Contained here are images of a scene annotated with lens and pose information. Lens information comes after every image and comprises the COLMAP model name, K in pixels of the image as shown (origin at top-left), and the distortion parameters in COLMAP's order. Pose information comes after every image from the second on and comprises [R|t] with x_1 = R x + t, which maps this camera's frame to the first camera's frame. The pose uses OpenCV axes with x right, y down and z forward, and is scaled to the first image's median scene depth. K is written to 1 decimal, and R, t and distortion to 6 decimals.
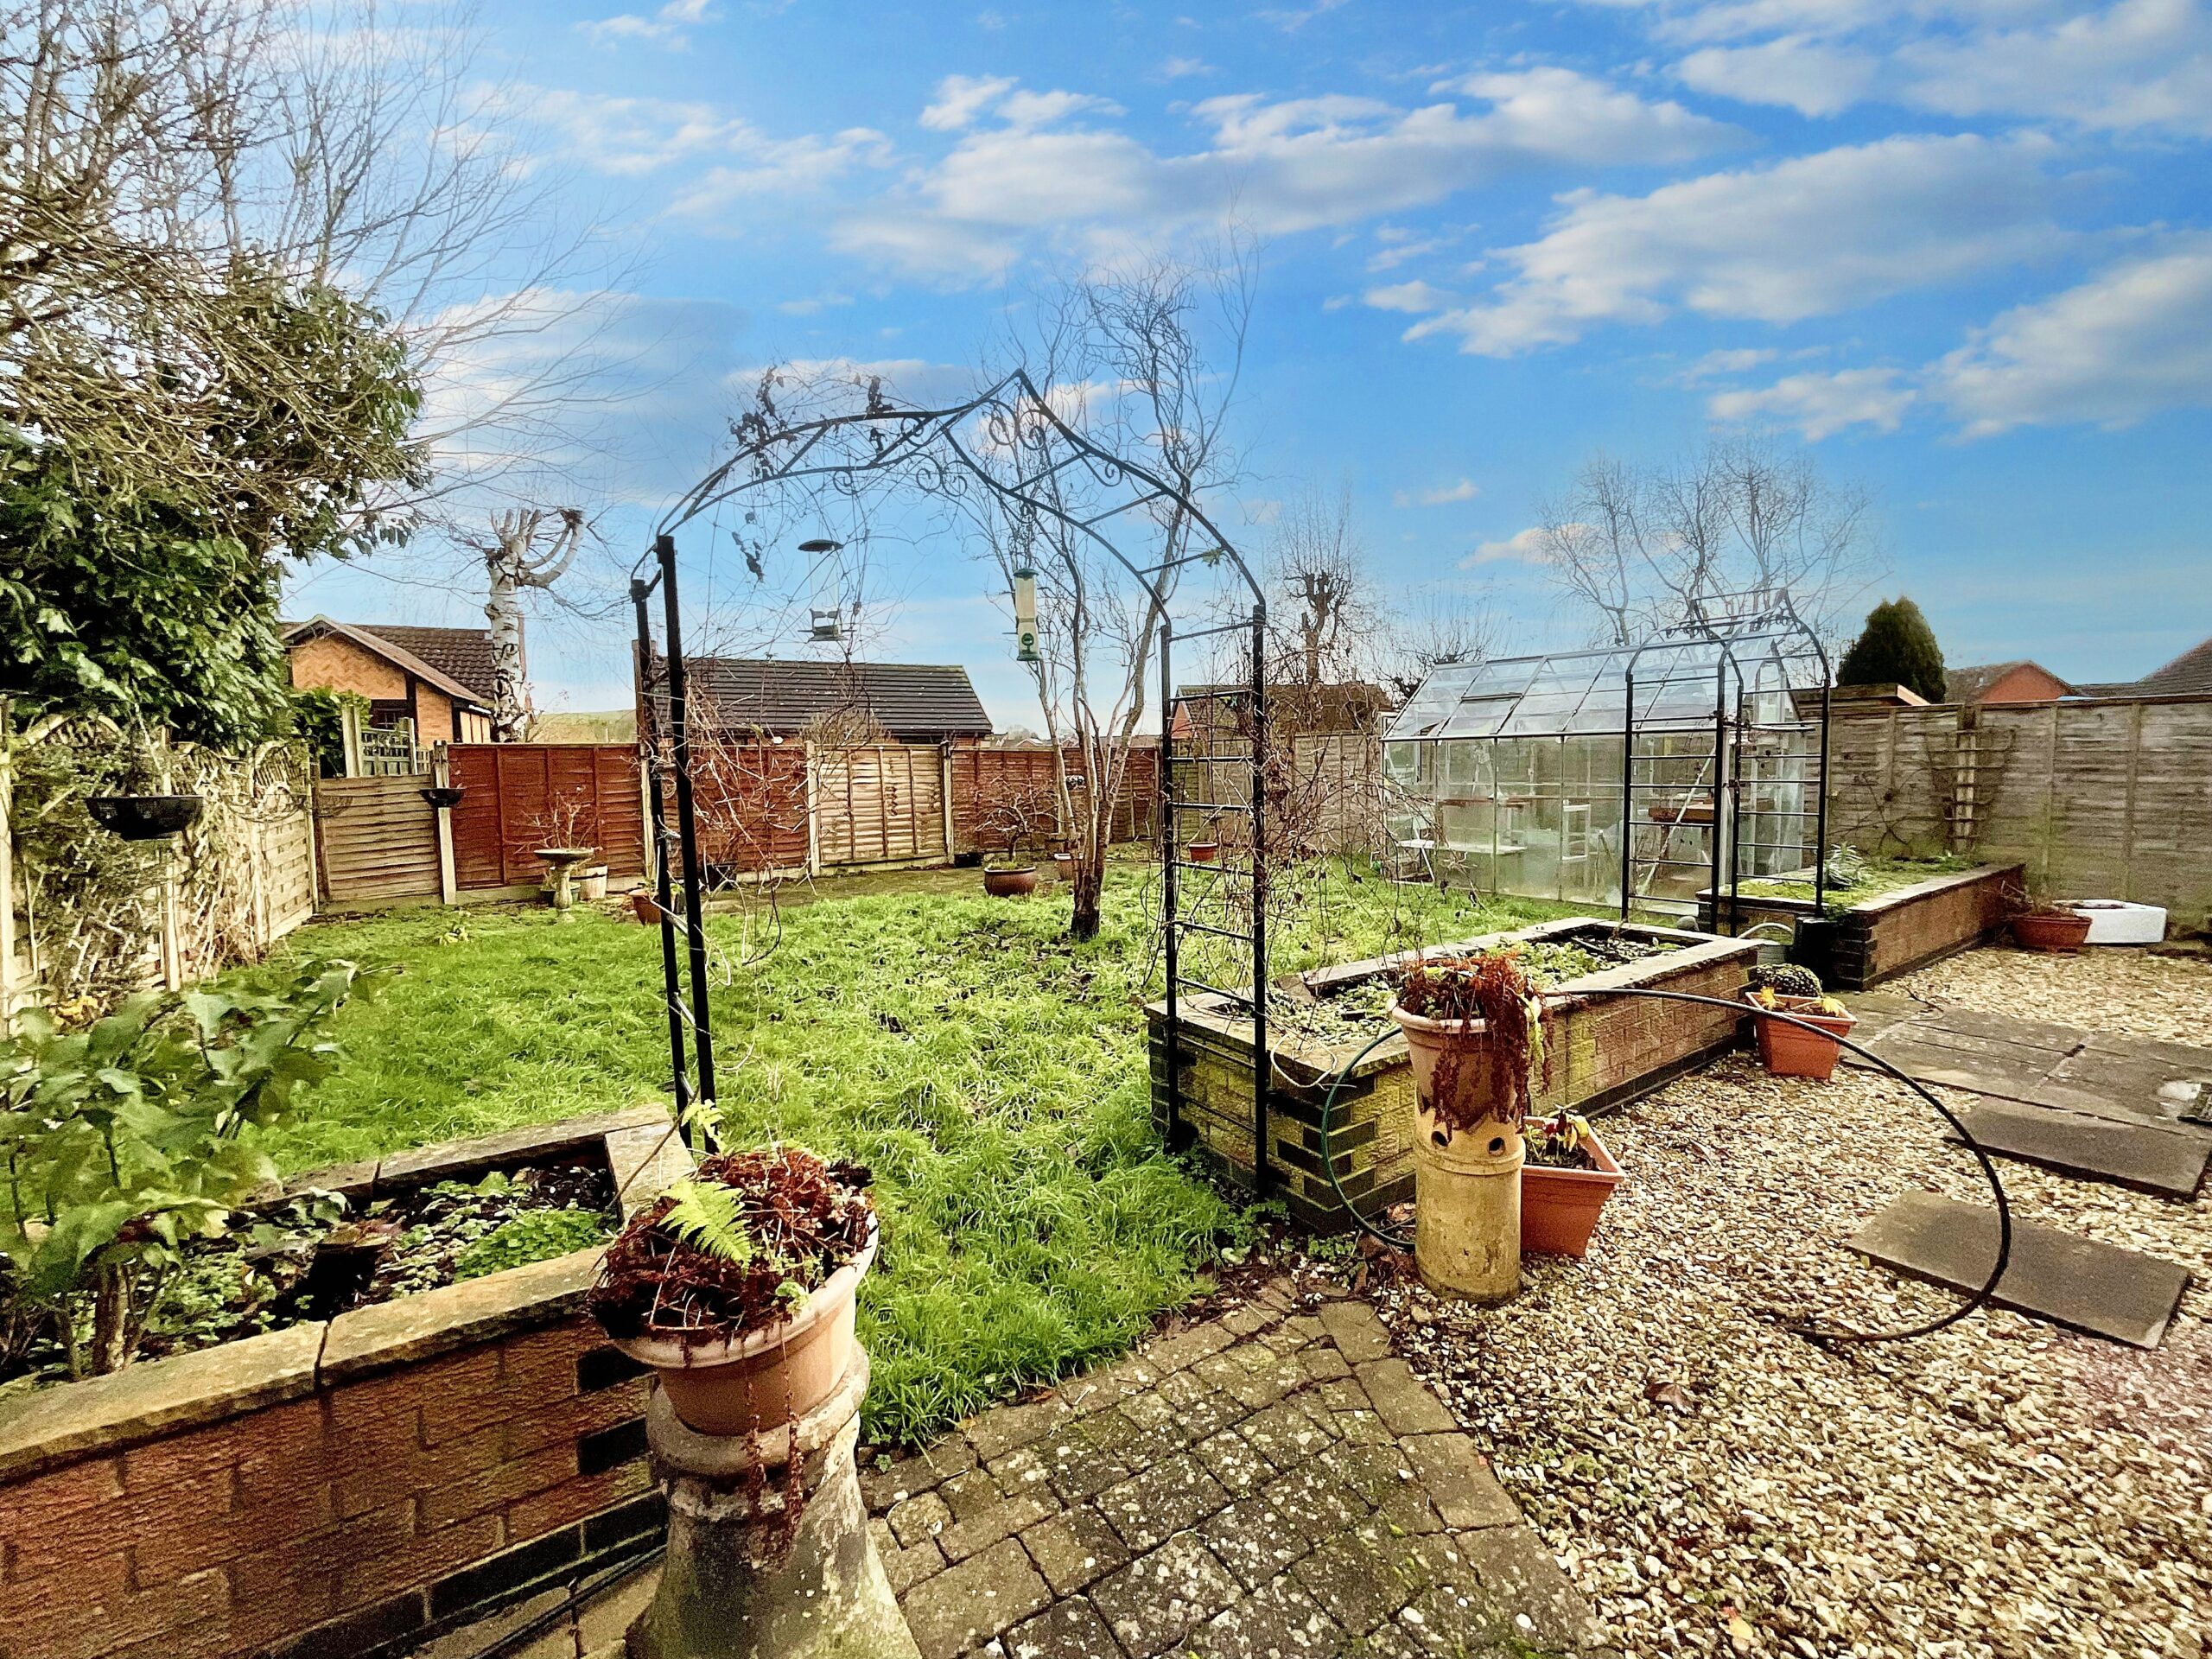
lens RADIAL K [[905.6, 0, 1105.6], [0, 905.6, 835.1], [0, 0, 1]] dist [-0.001539, 0.000437]
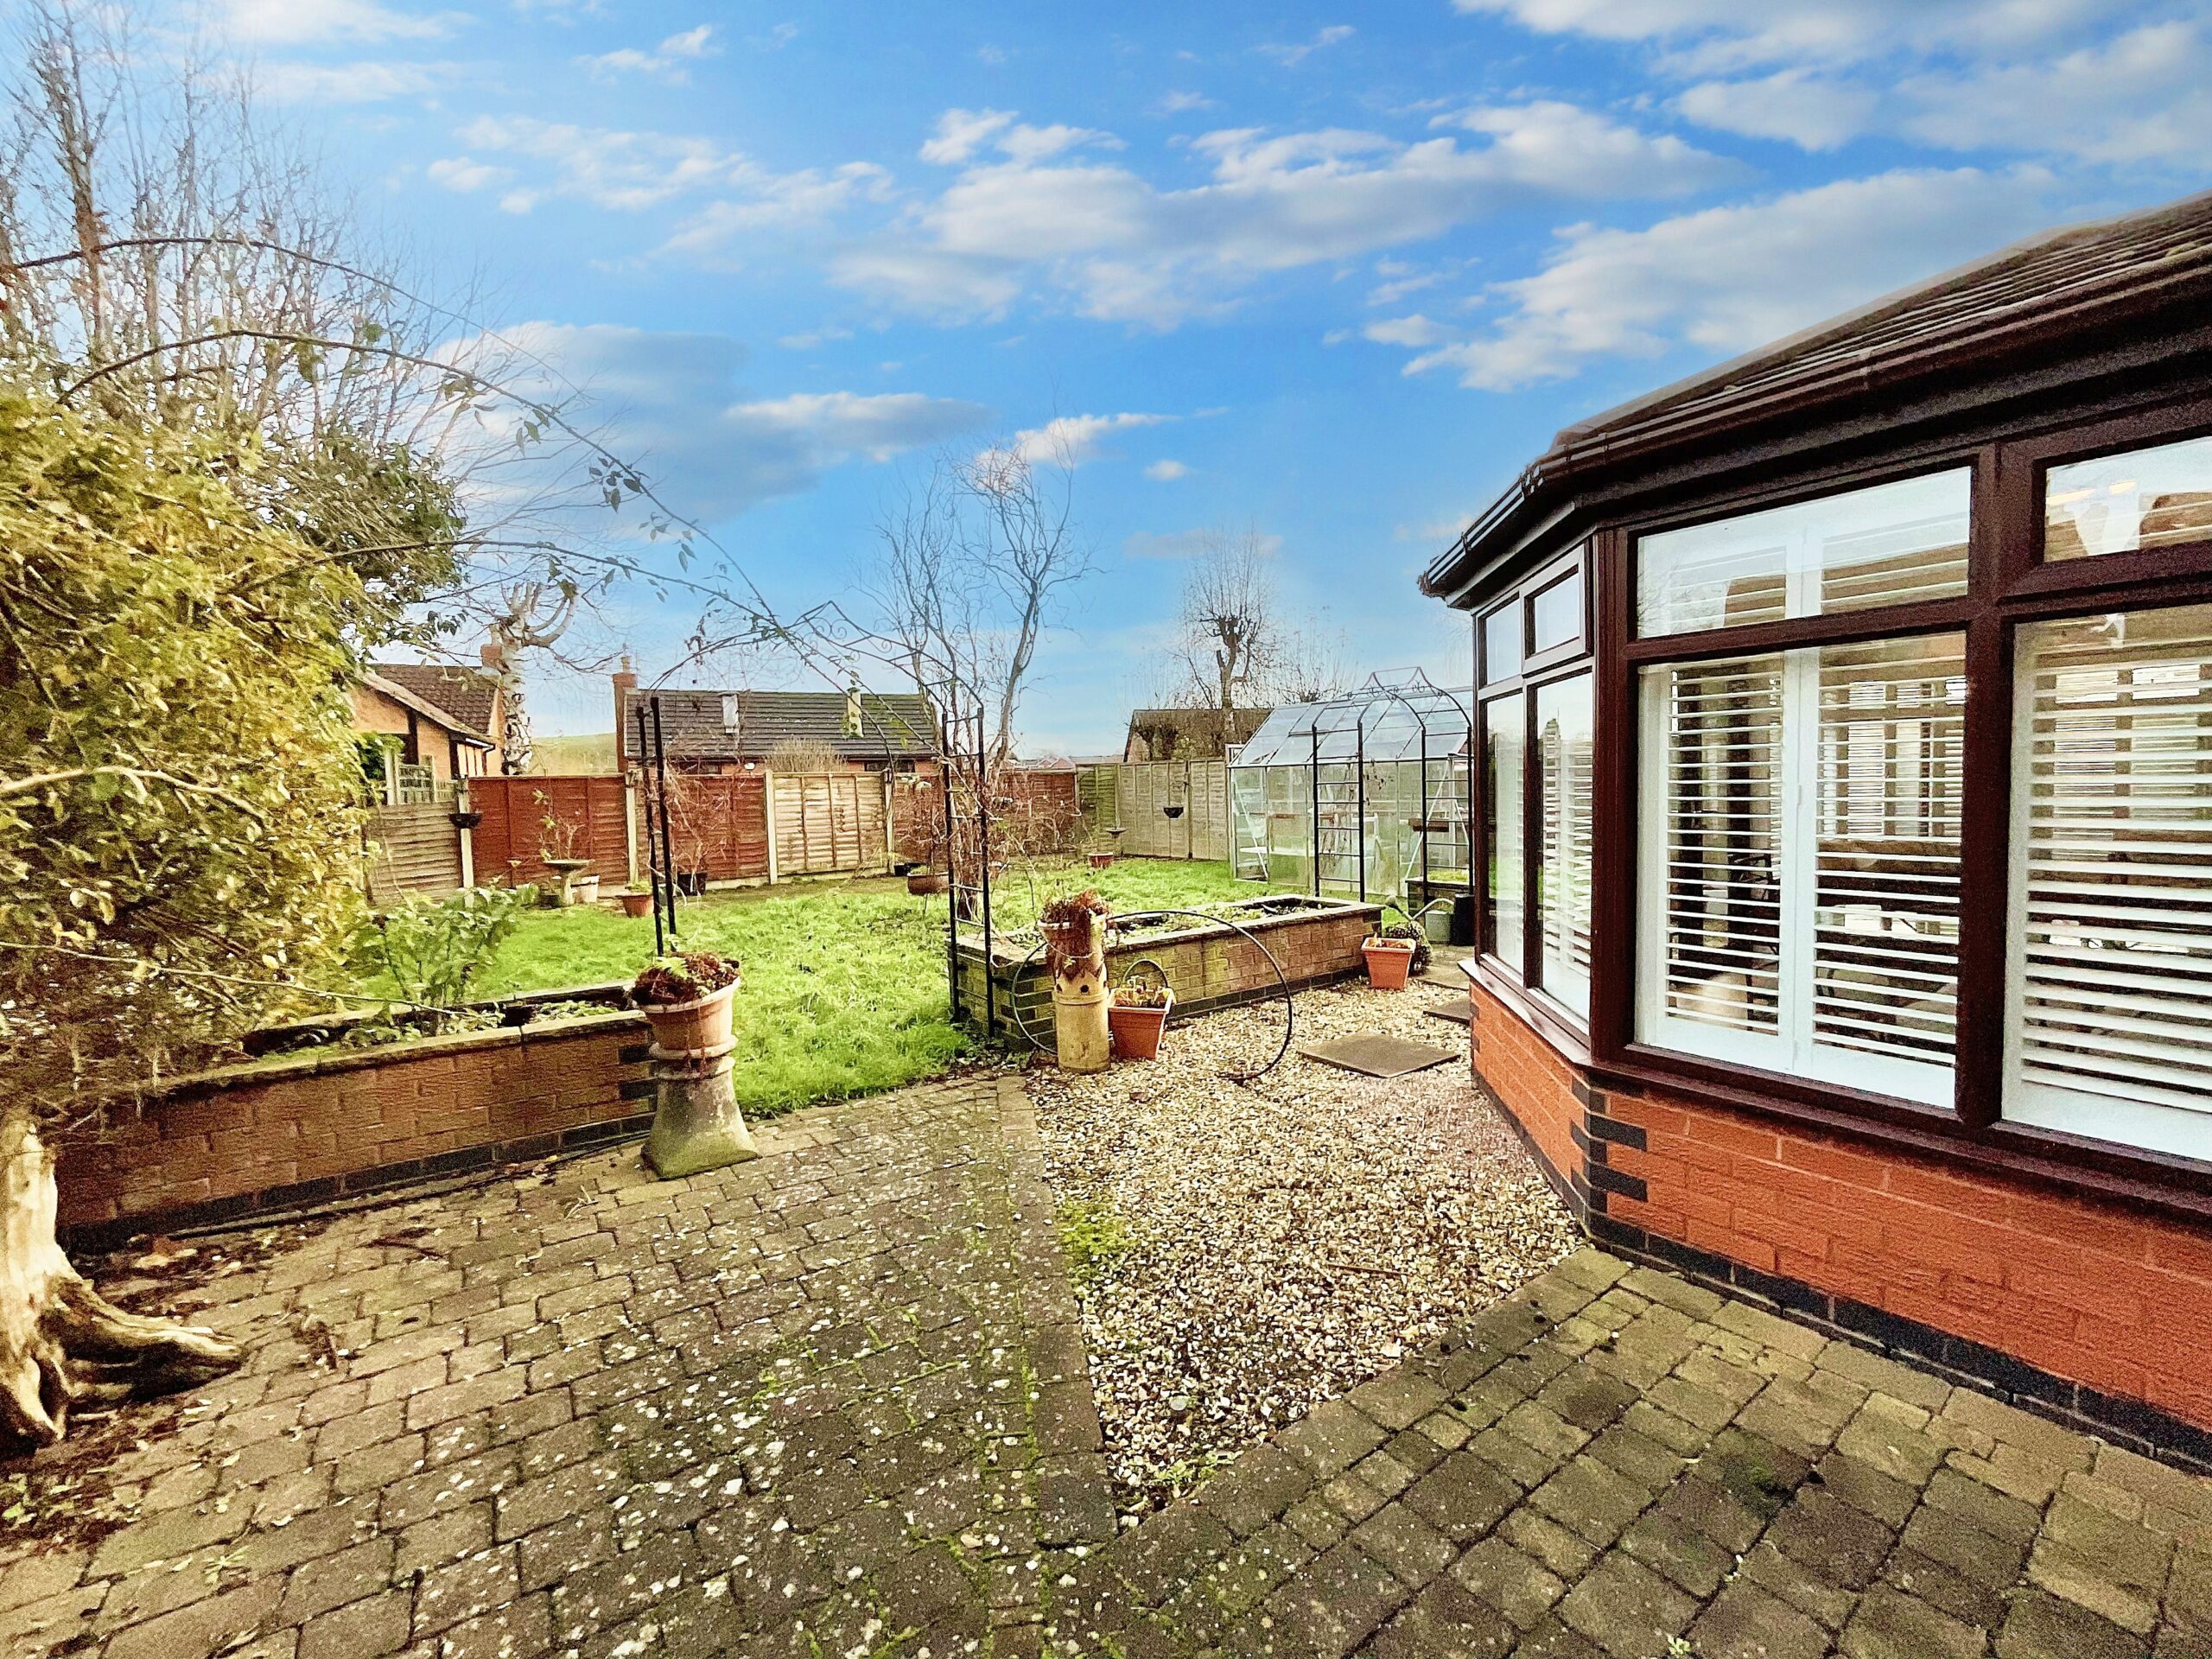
lens RADIAL K [[905.6, 0, 1106.0], [0, 905.6, 832.5], [0, 0, 1]] dist [-0.001539, 0.000437]
pose [[0.999741, -0.010405, 0.020223, 0.126712], [0.010890, 0.999652, -0.024044, 0.014985], [-0.019966, 0.024258, 0.999506, -0.273836]]
